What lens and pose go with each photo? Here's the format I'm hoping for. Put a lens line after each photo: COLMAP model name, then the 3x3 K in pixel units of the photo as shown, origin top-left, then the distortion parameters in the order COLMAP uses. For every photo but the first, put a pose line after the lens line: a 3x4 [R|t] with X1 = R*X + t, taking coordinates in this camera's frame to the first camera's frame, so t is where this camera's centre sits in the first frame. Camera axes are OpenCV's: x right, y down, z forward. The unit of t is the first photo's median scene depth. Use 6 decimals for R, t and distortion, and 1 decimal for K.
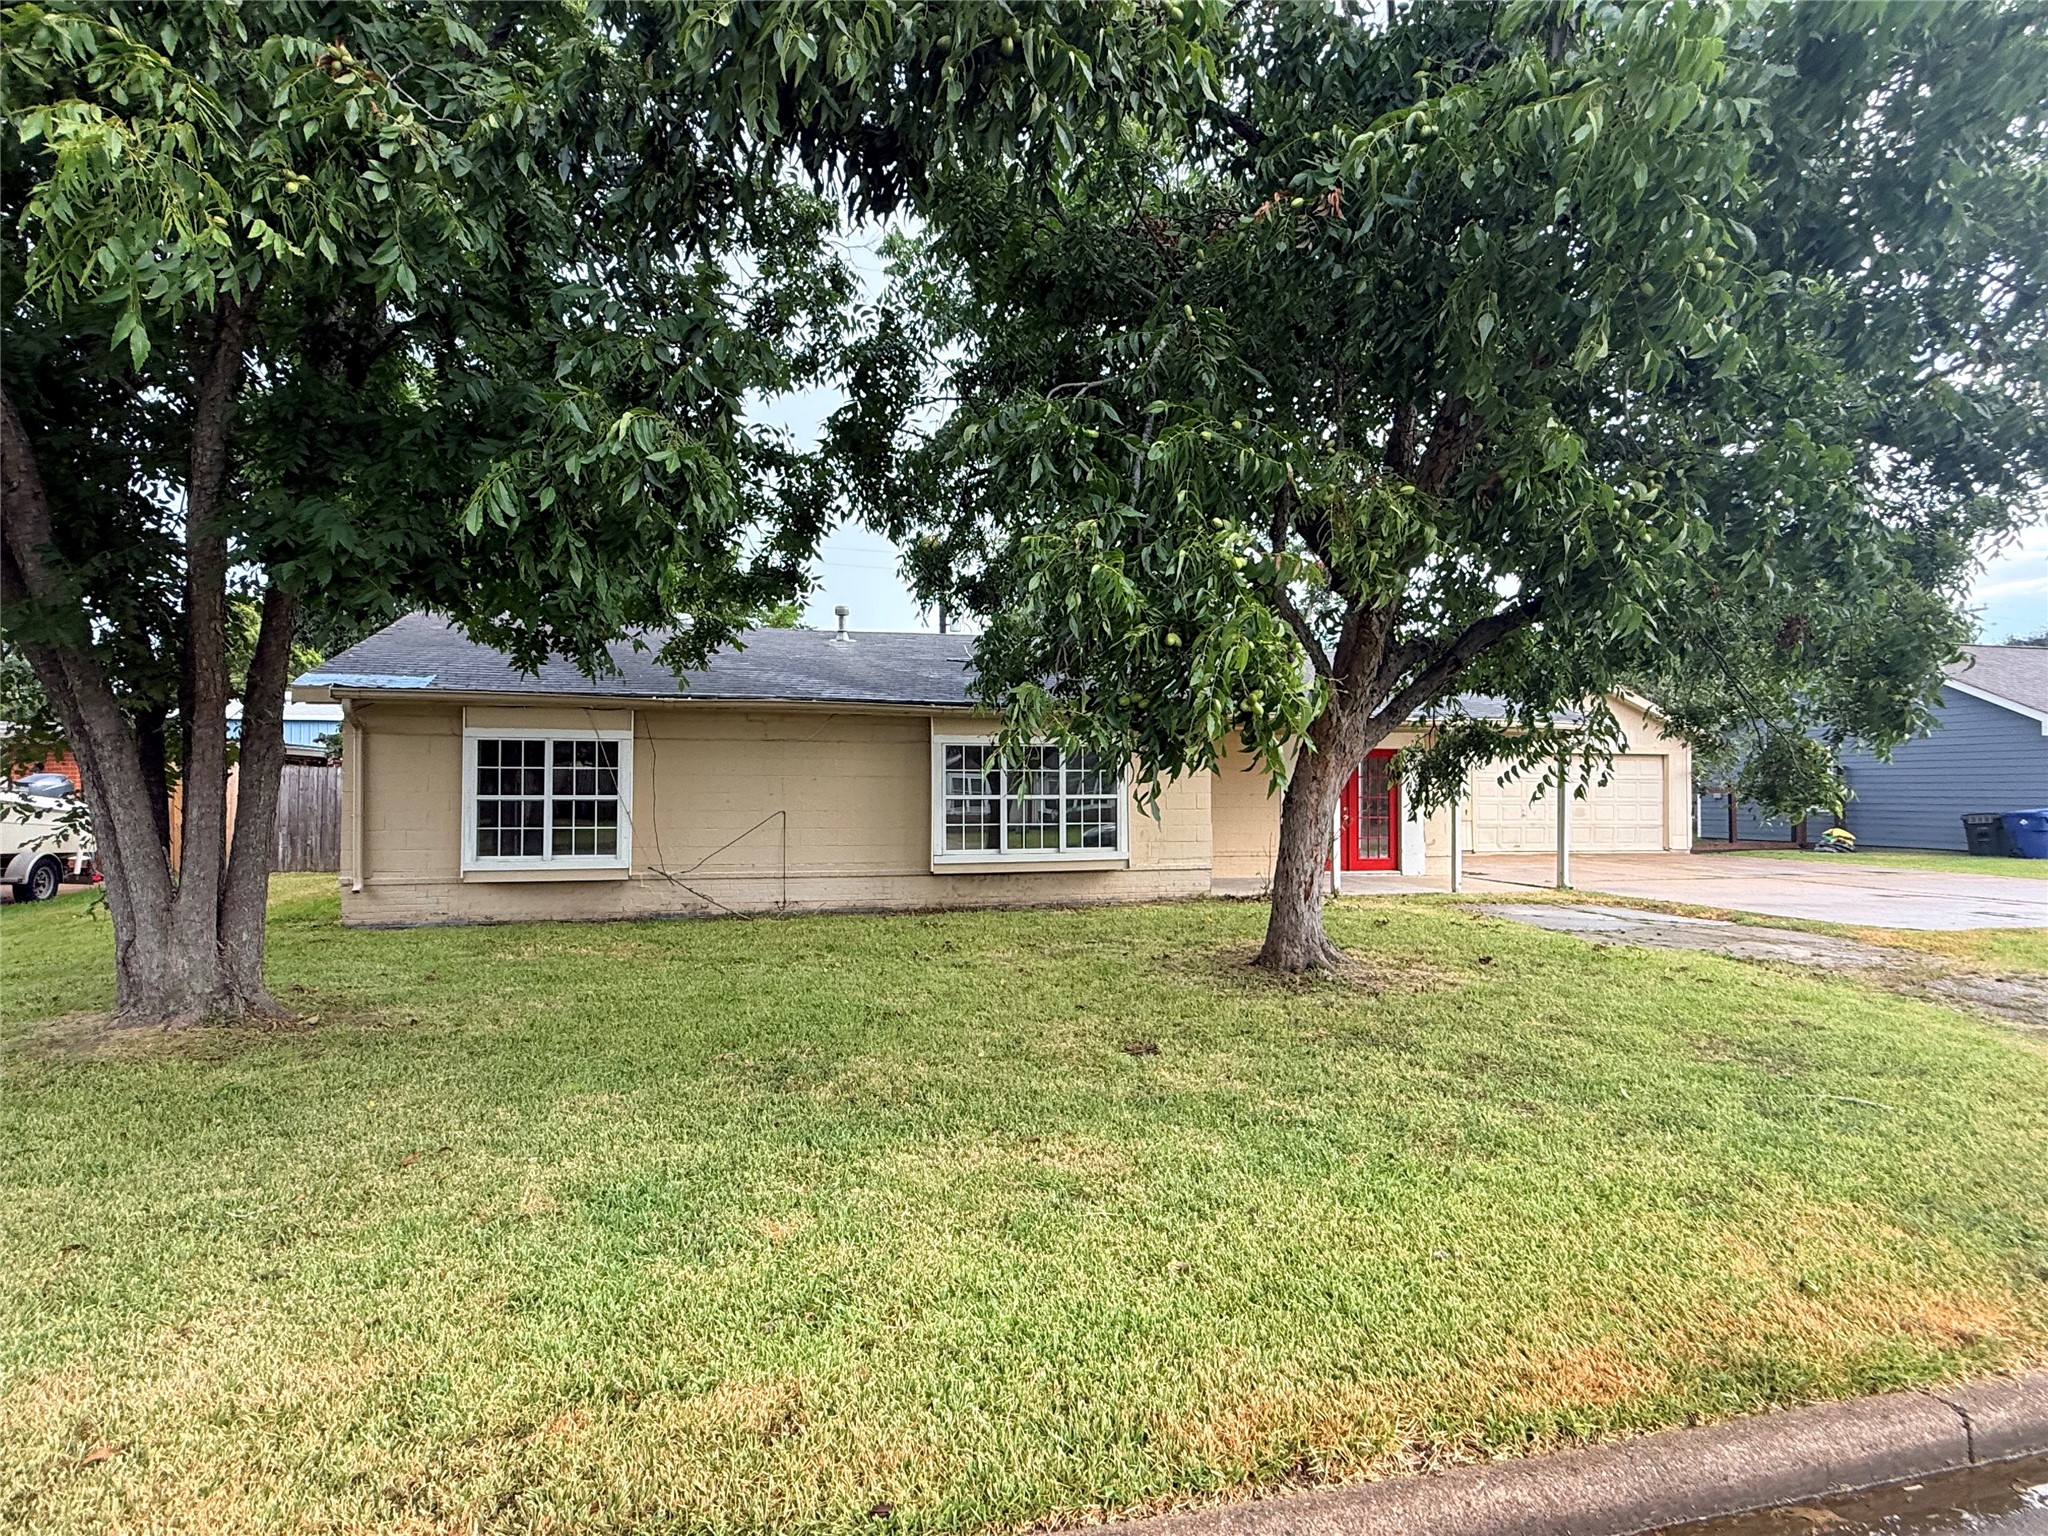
lens RADIAL K [[1077.5, 0, 1027.8], [0, 1077.5, 770.2], [0, 0, 1]] dist [-0.001653, 0.000140]
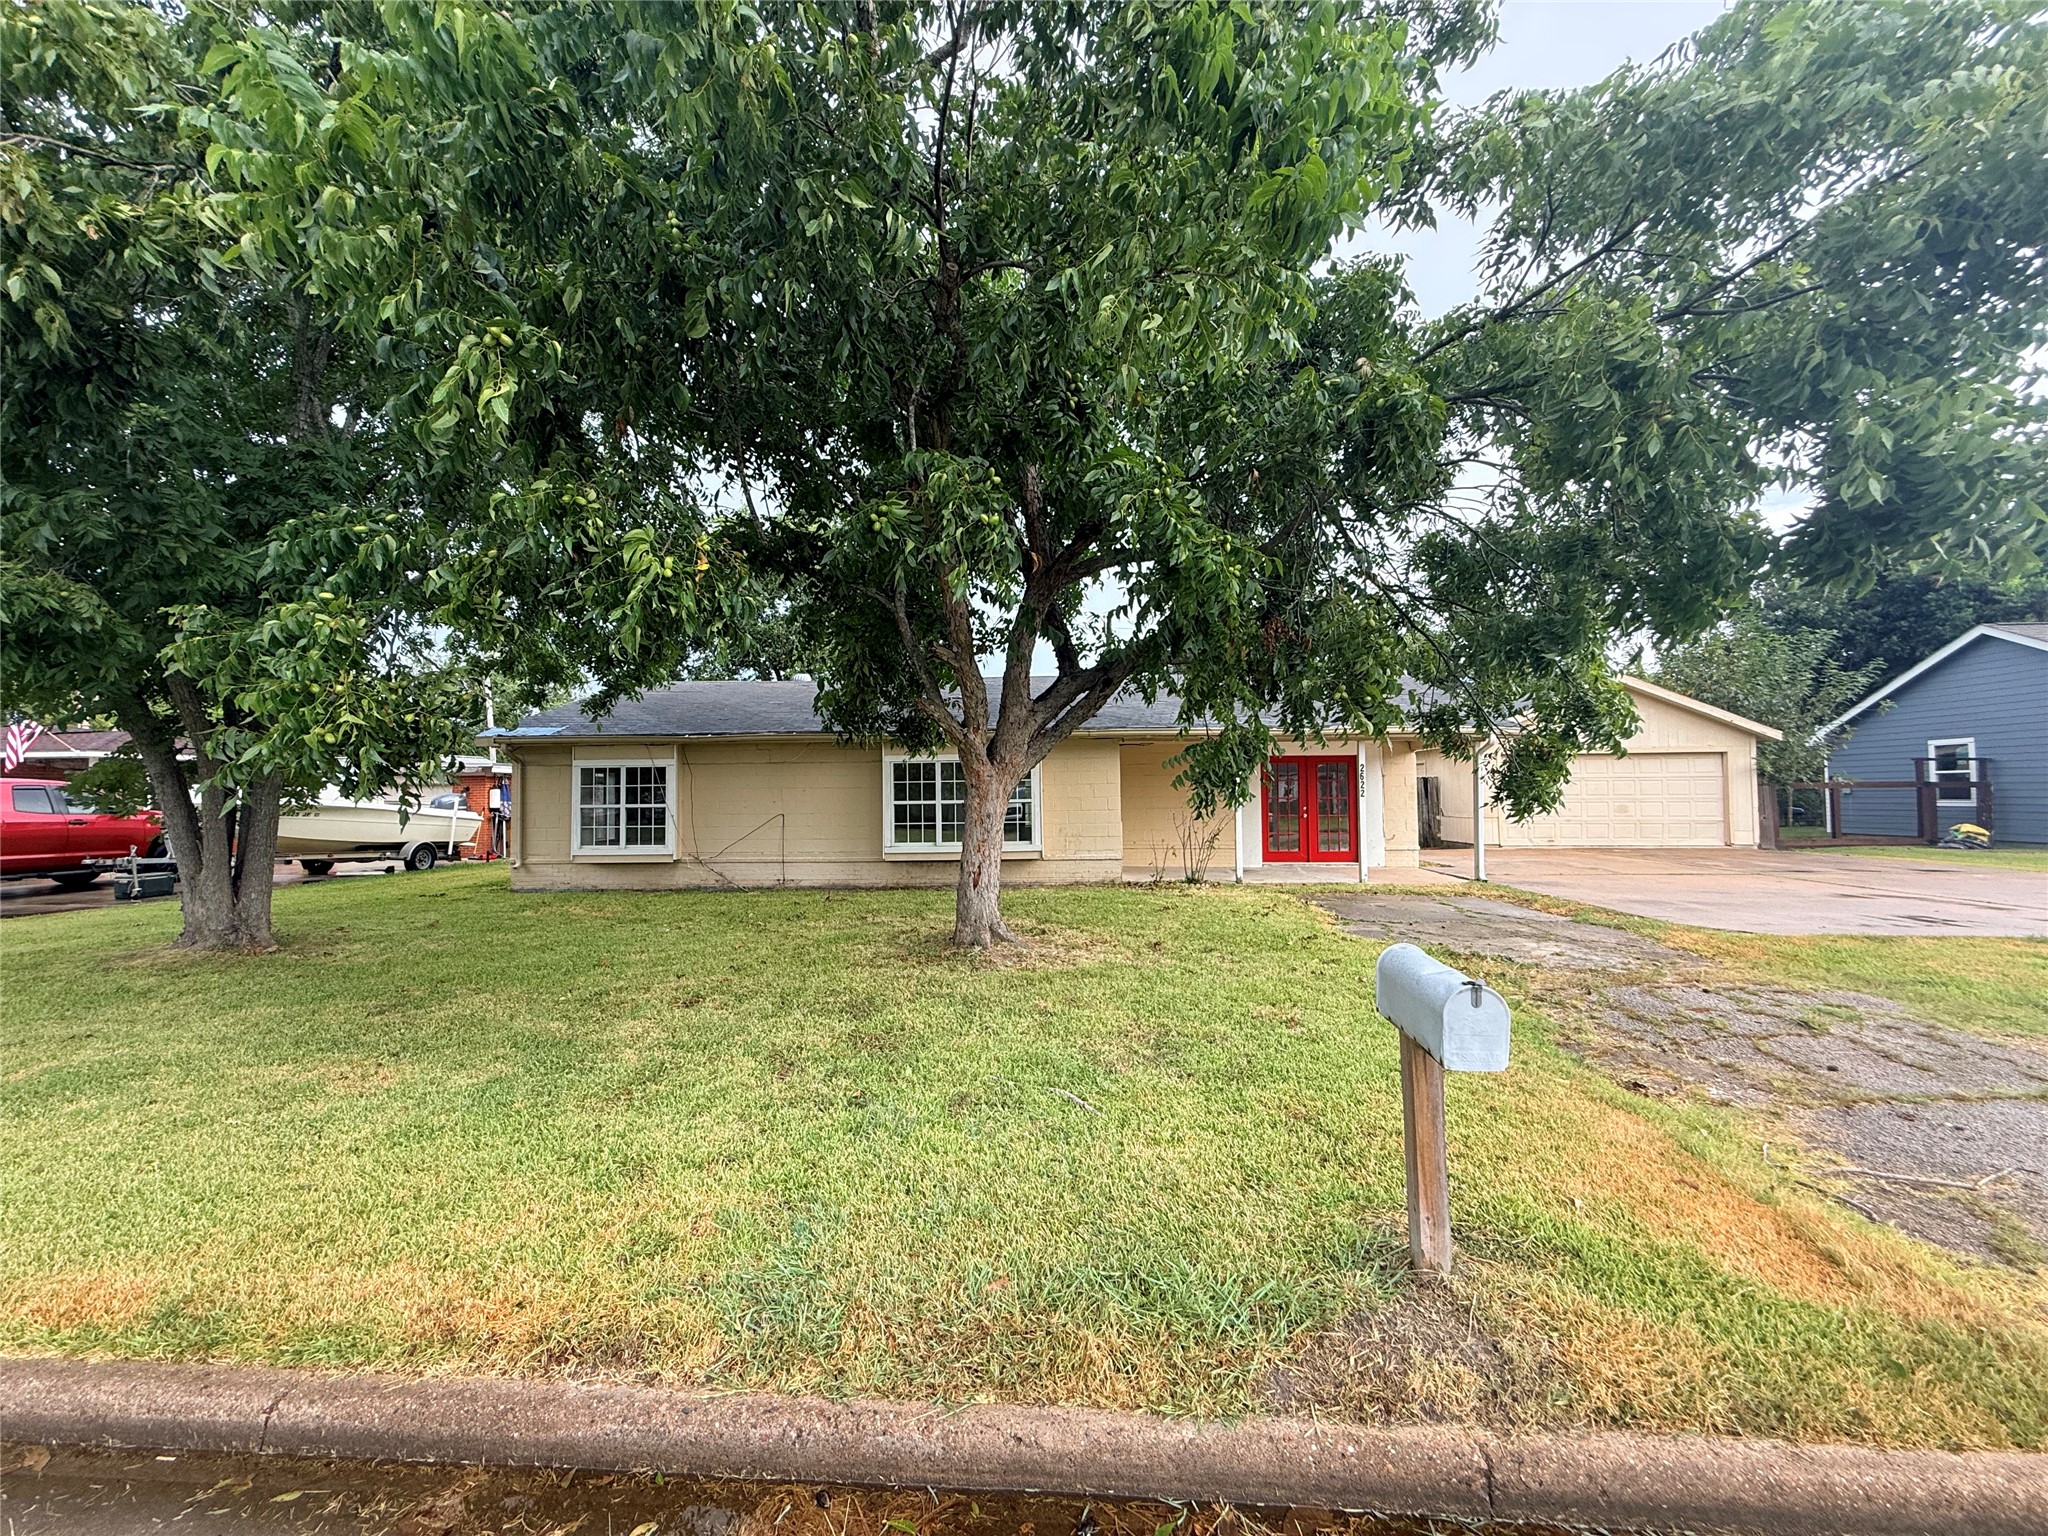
lens RADIAL K [[819.5, 0, 1024.1], [0, 819.5, 769.1], [0, 0, 1]] dist [0.001600, -0.000001]
pose [[0.948441, -0.023007, -0.316117, 0.402297], [0.019196, 0.999701, -0.015167, 0.002206], [0.316371, 0.008317, 0.948599, 0.099728]]
